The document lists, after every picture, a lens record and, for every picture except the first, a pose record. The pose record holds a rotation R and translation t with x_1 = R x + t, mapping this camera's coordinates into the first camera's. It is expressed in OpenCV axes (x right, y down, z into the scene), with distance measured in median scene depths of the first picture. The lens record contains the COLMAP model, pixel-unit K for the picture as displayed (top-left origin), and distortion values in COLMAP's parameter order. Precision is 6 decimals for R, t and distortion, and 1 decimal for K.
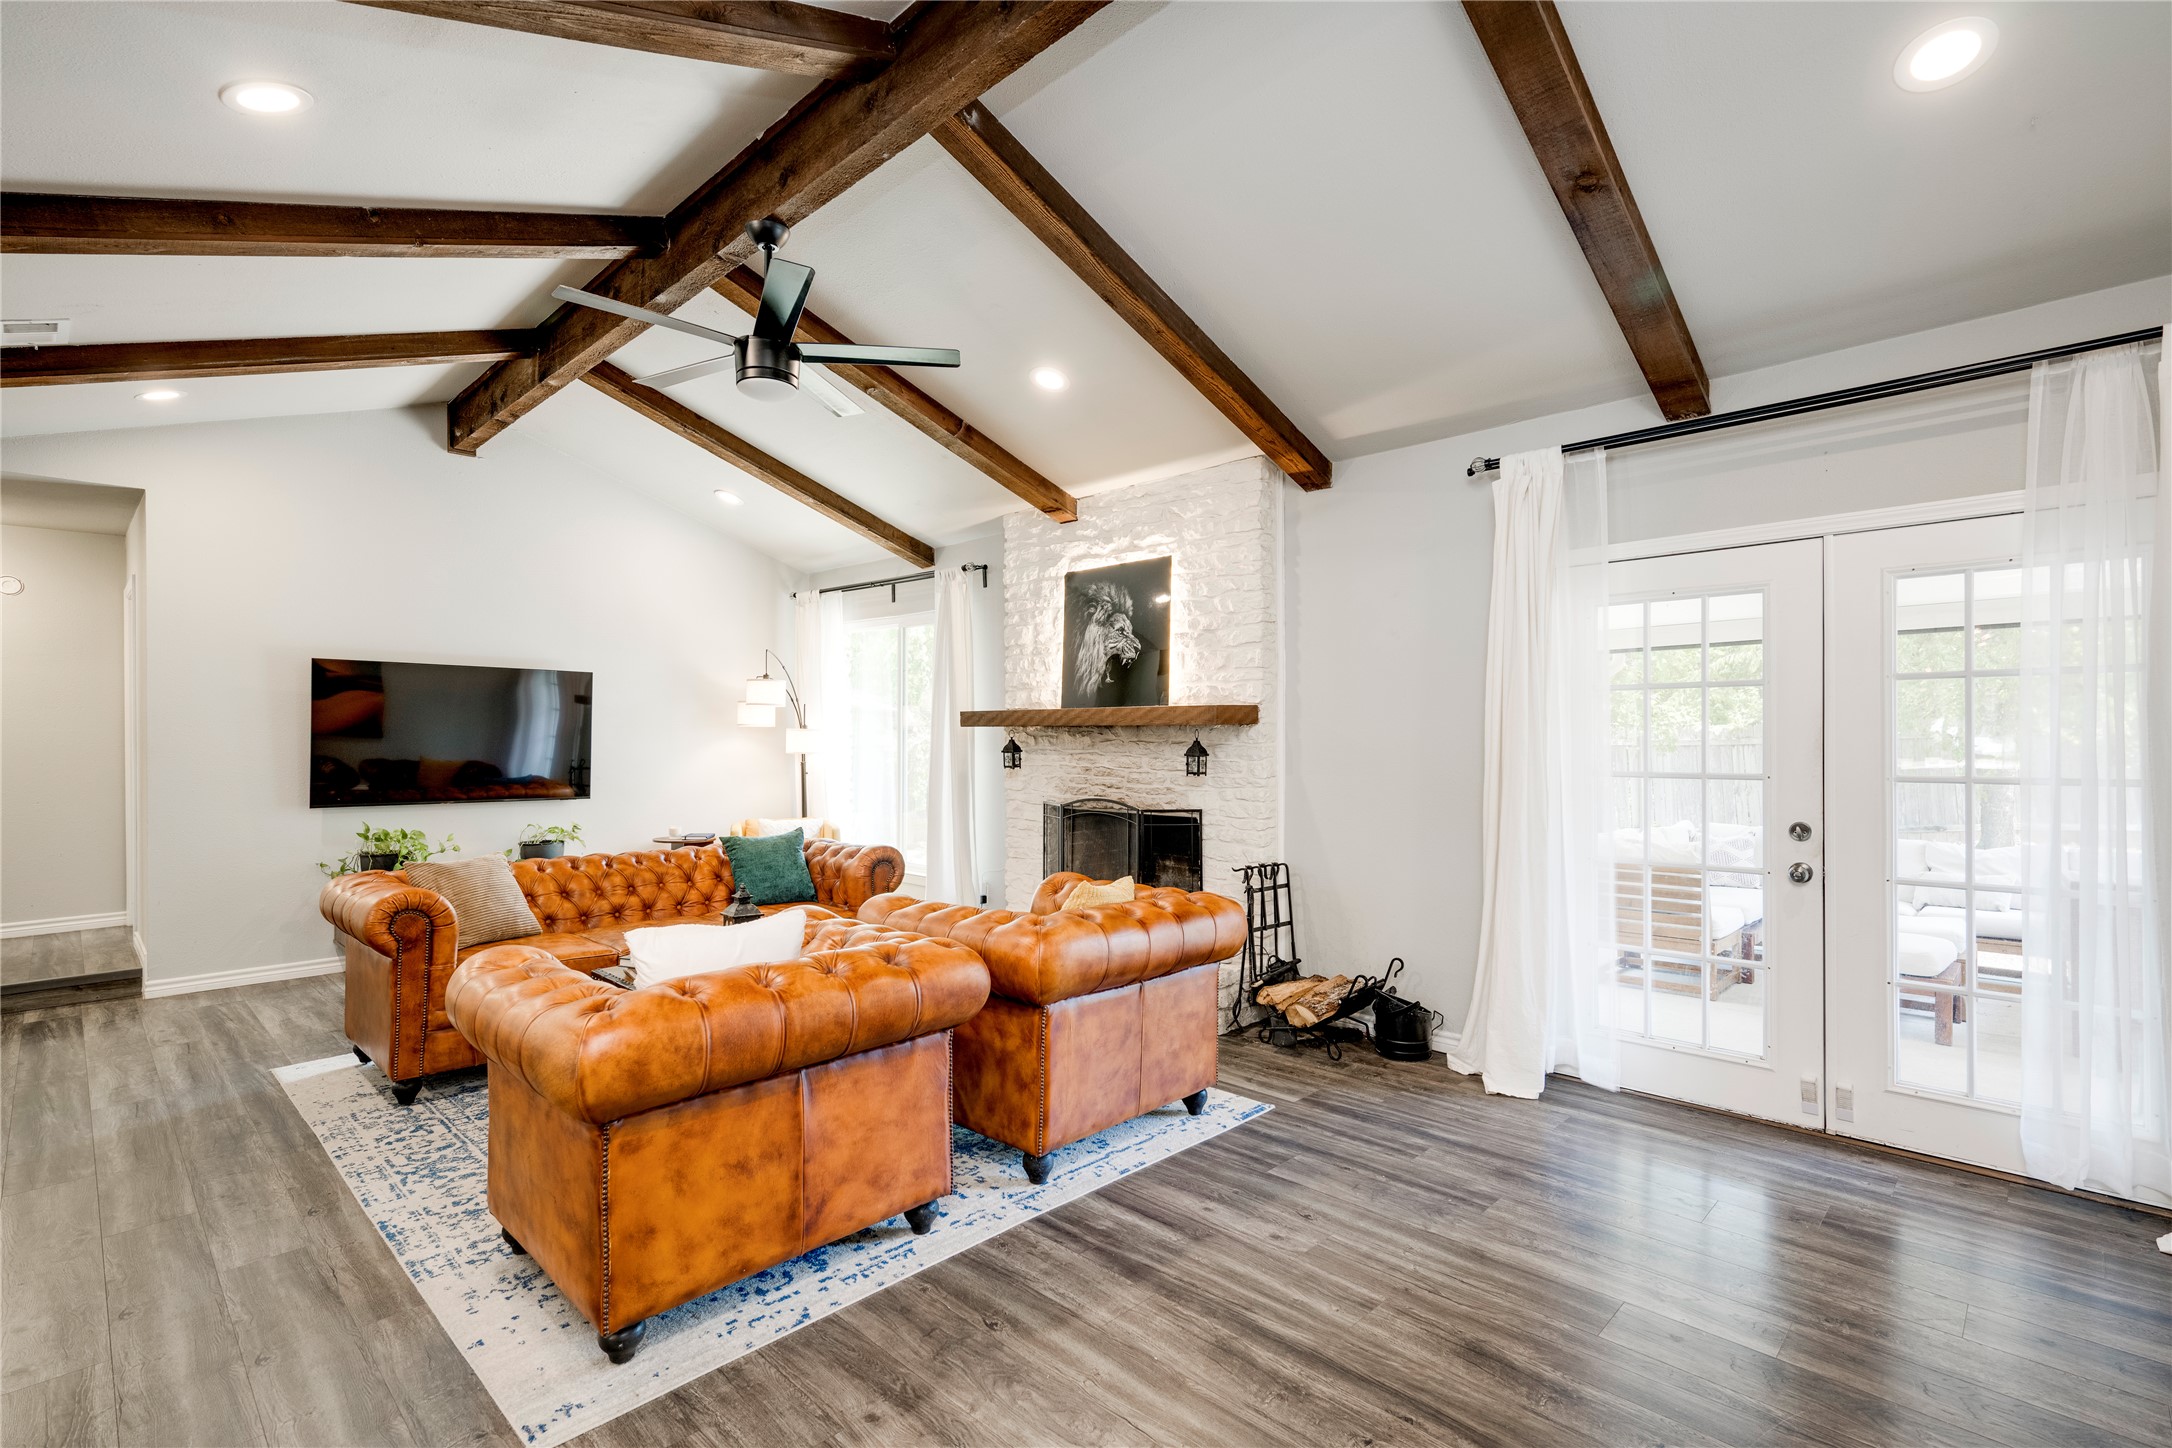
lens RADIAL K [[993.3, 0, 1097.5], [0, 993.3, 738.6], [0, 0, 1]] dist [0.002599, -0.000605]
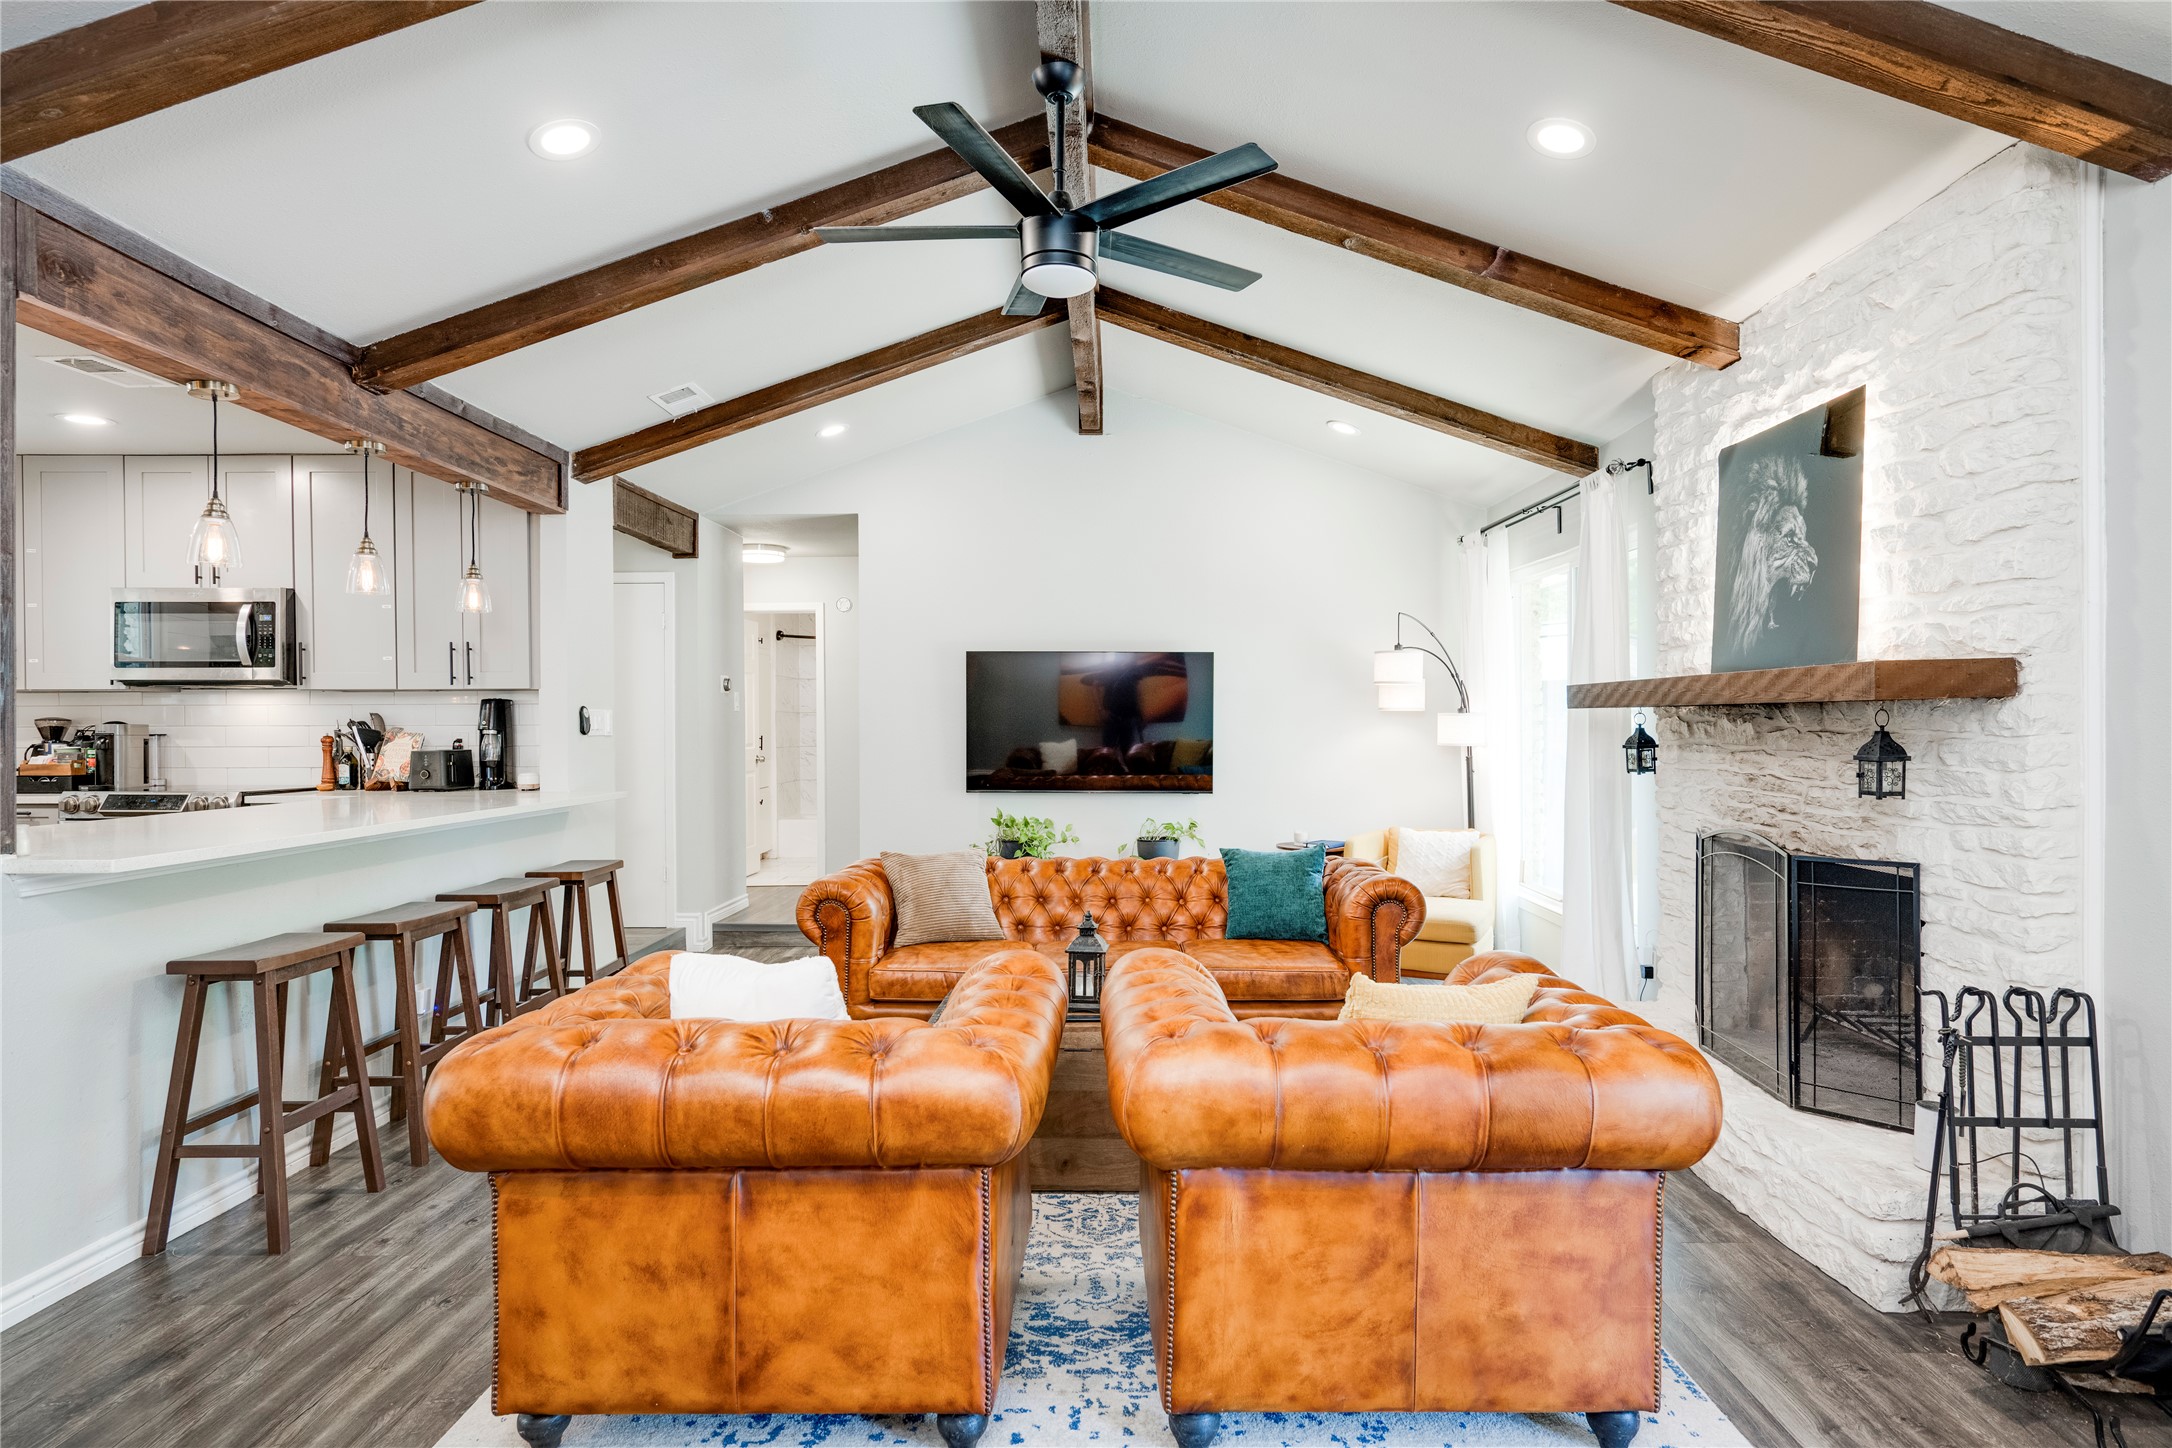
lens RADIAL K [[1174.8, 0, 1117.7], [0, 1174.8, 729.4], [0, 0, 1]] dist [-0.007016, 0.001044]
pose [[0.694895, 0.000581, -0.719111, 0.263264], [0.002534, 0.999991, 0.003257, -0.001600], [0.719107, -0.004085, 0.694888, 0.286969]]
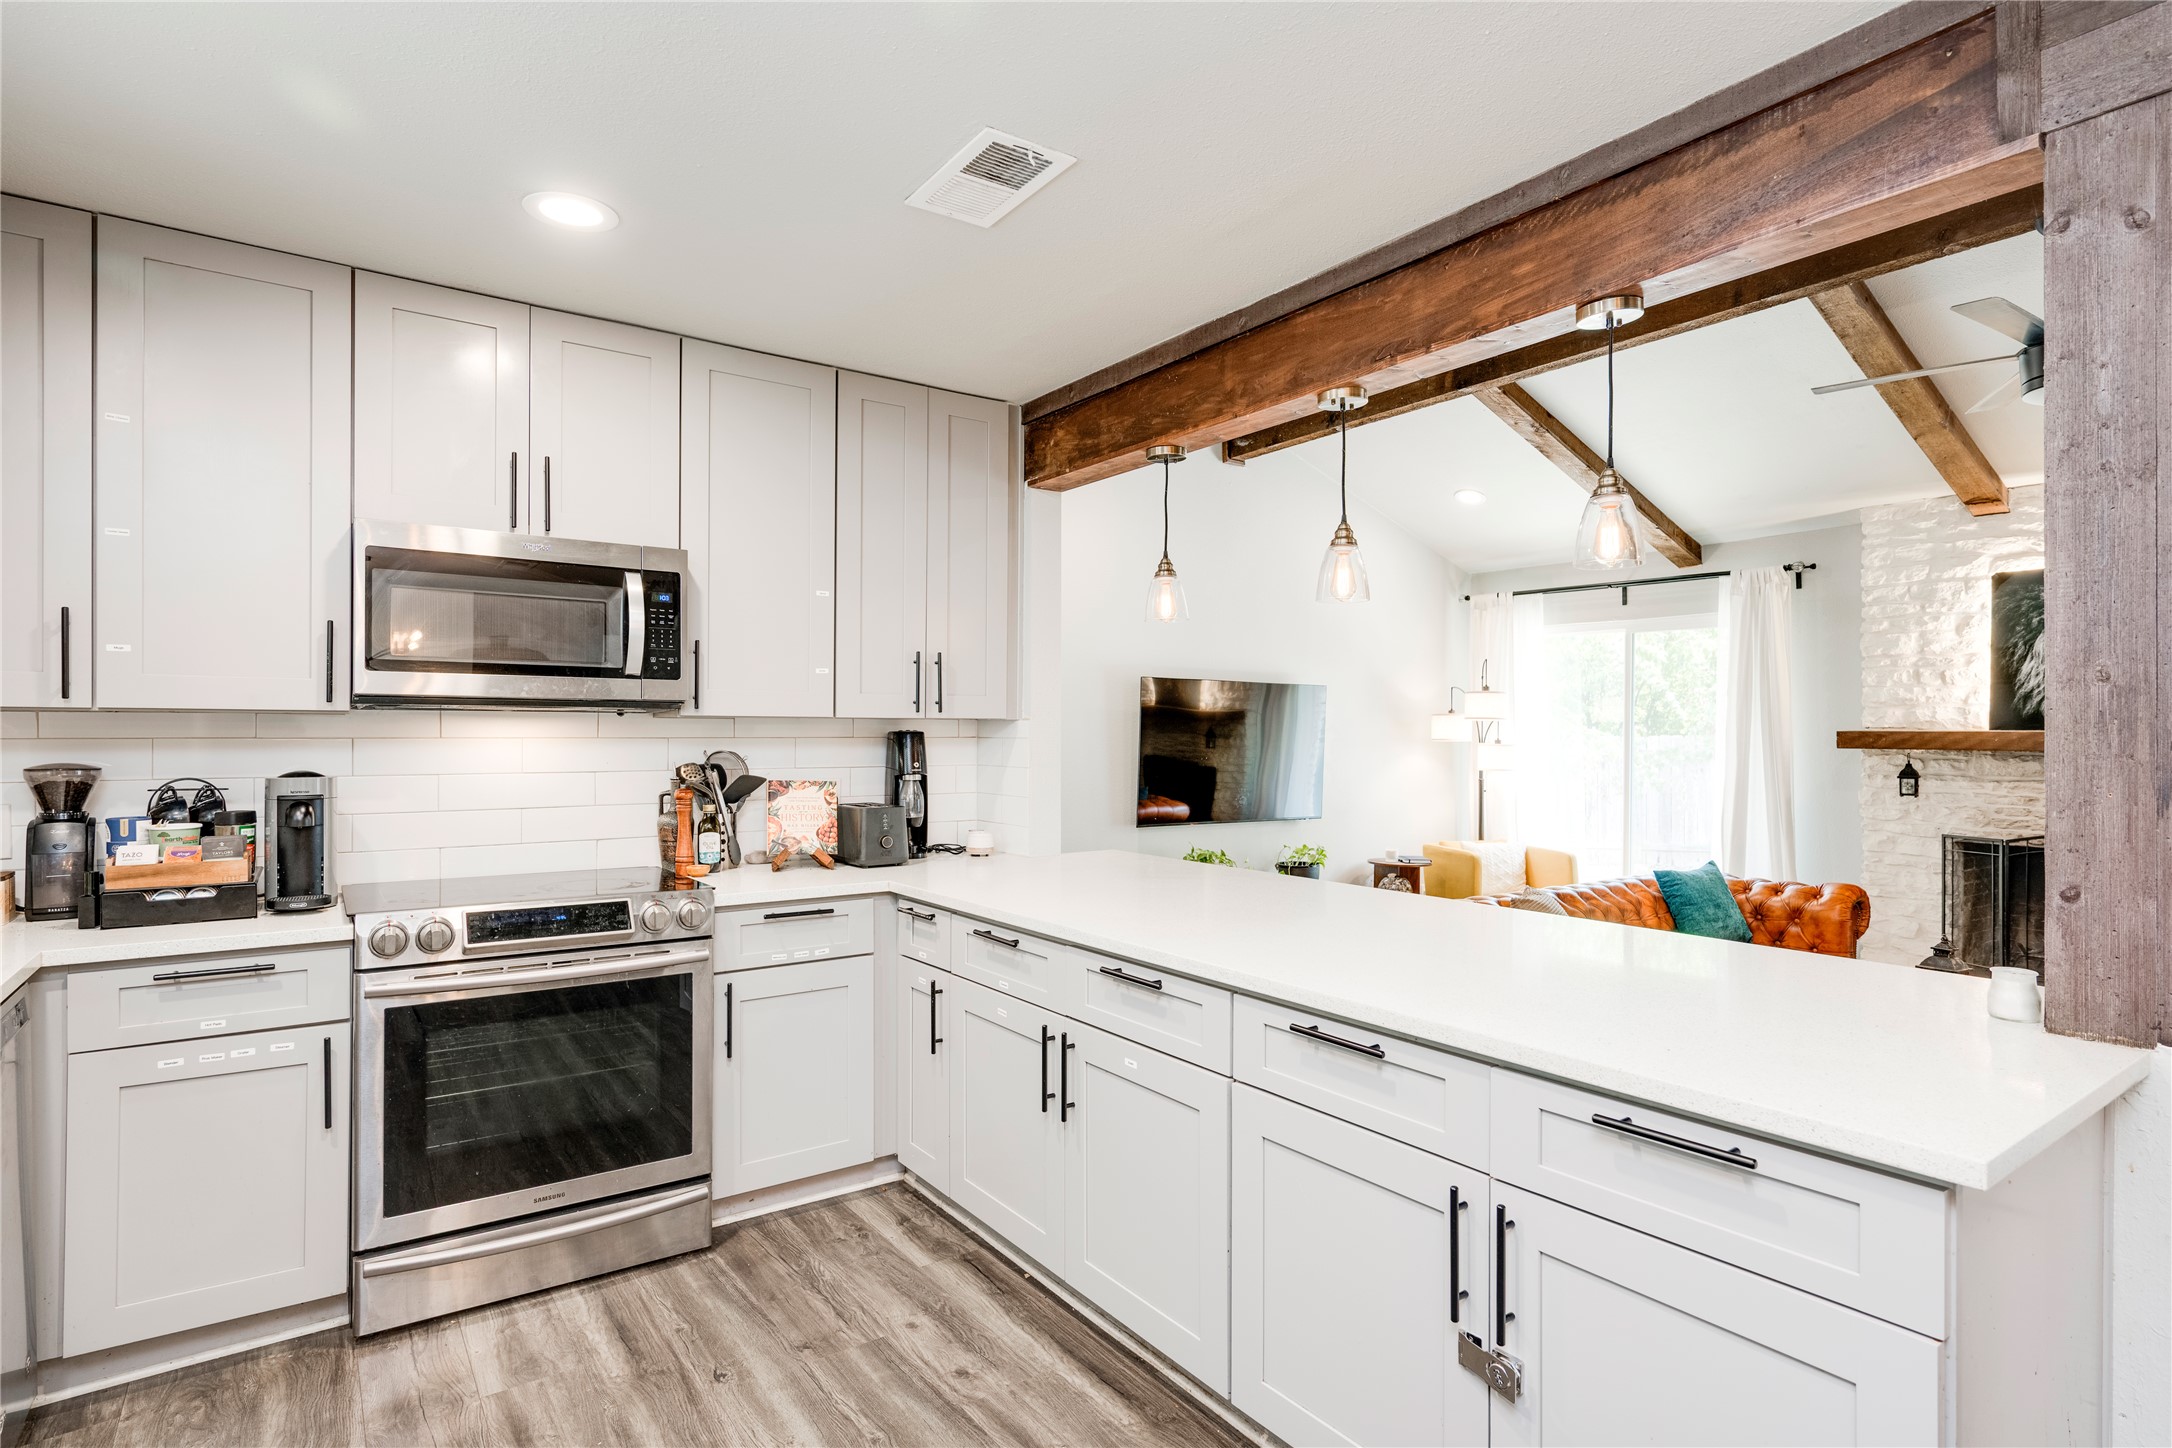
lens RADIAL K [[1090.6, 0, 1097.7], [0, 1090.6, 735.0], [0, 0, 1]] dist [-0.002626, -0.000380]
pose [[0.983557, 0.002272, -0.180583, -0.740570], [-0.002153, 0.999997, 0.000858, -0.028293], [0.180584, -0.000455, 0.983559, -0.094751]]
